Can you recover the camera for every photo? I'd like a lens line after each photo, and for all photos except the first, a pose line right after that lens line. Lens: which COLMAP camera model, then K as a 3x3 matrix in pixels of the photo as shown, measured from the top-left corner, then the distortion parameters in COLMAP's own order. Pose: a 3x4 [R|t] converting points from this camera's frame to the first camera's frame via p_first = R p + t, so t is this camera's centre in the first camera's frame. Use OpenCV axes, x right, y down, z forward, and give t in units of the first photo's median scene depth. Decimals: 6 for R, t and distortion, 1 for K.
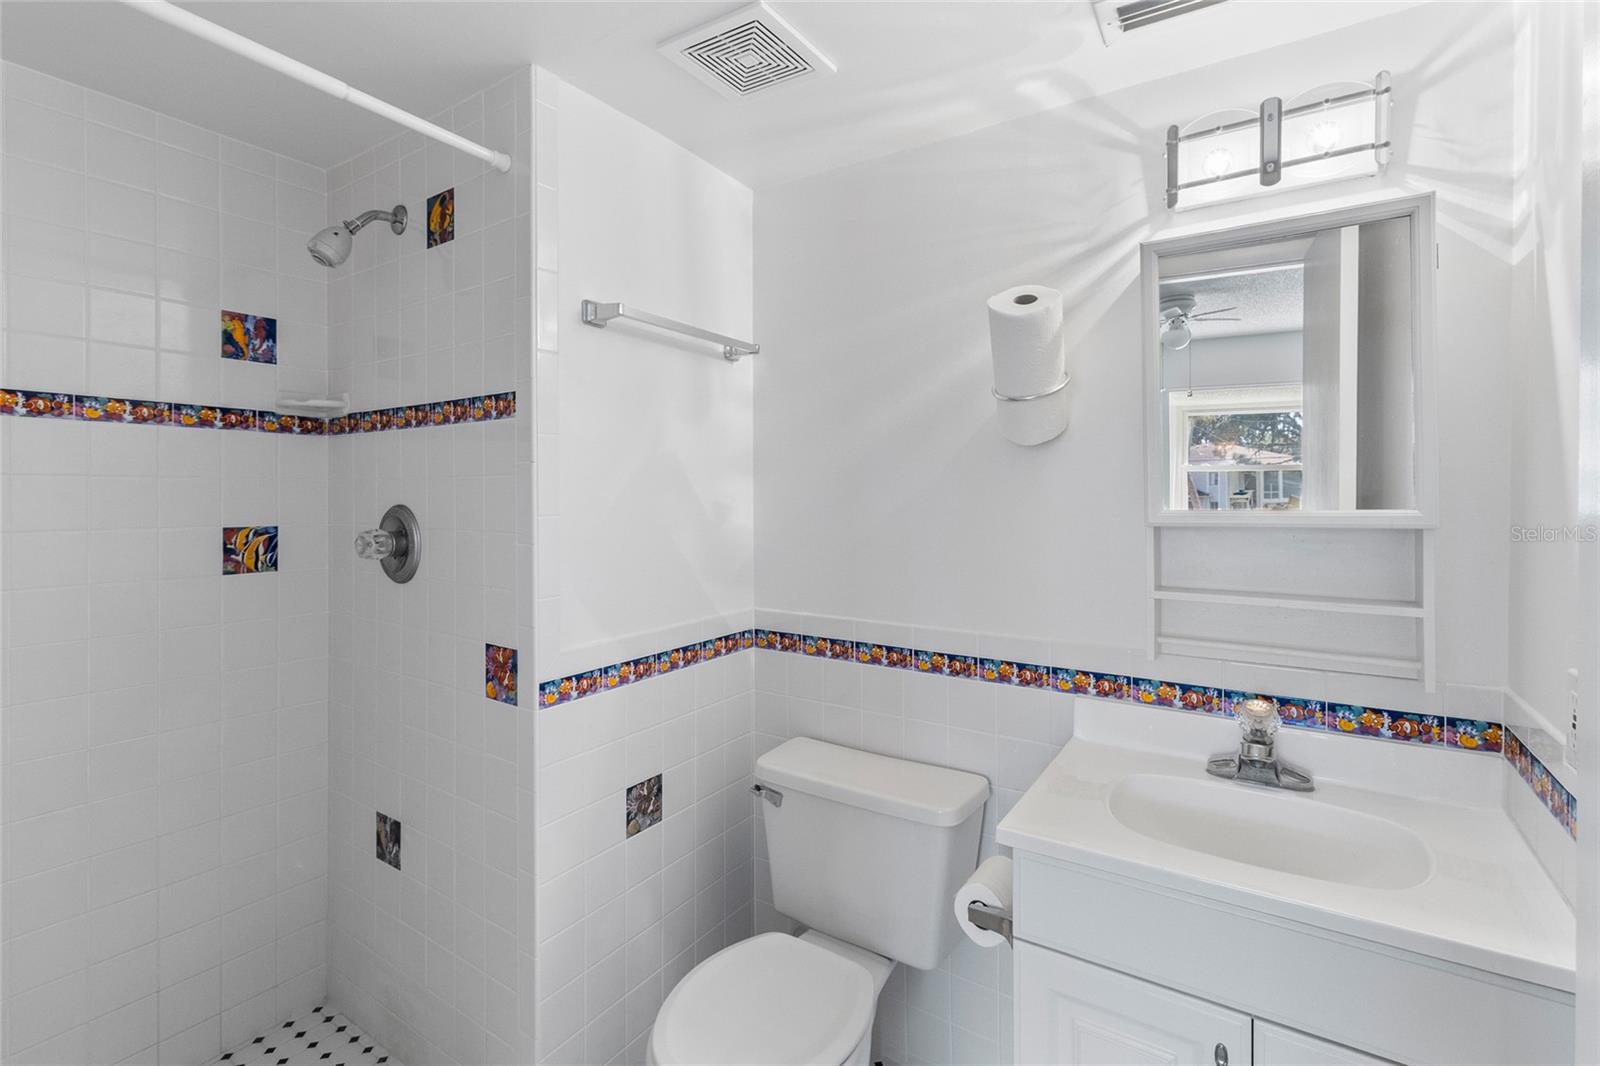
lens RADIAL K [[745.9, 0, 809.0], [0, 745.9, 501.1], [0, 0, 1]] dist [0.003499, 0.000818]
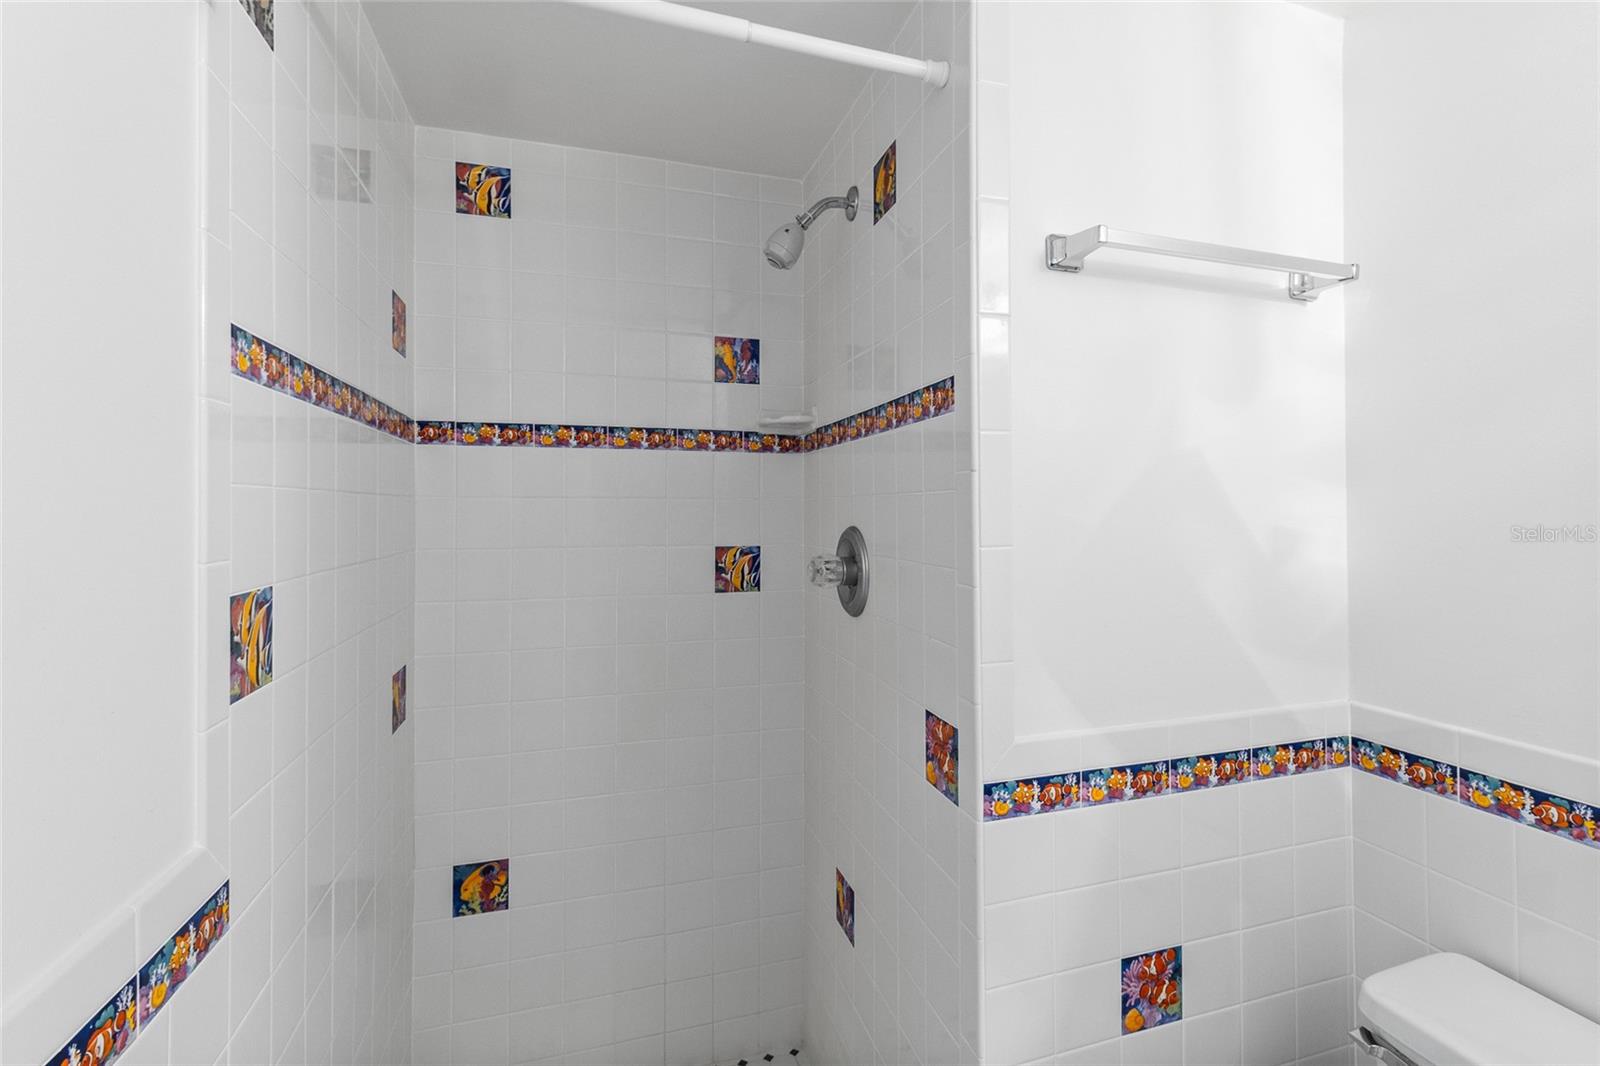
lens RADIAL K [[745.9, 0, 809.0], [0, 745.9, 501.1], [0, 0, 1]] dist [0.003499, 0.000818]
pose [[0.775519, -0.009597, -0.631251, -0.034155], [-0.003928, 0.999792, -0.020026, -0.007122], [0.631311, 0.018010, 0.775320, 0.284911]]
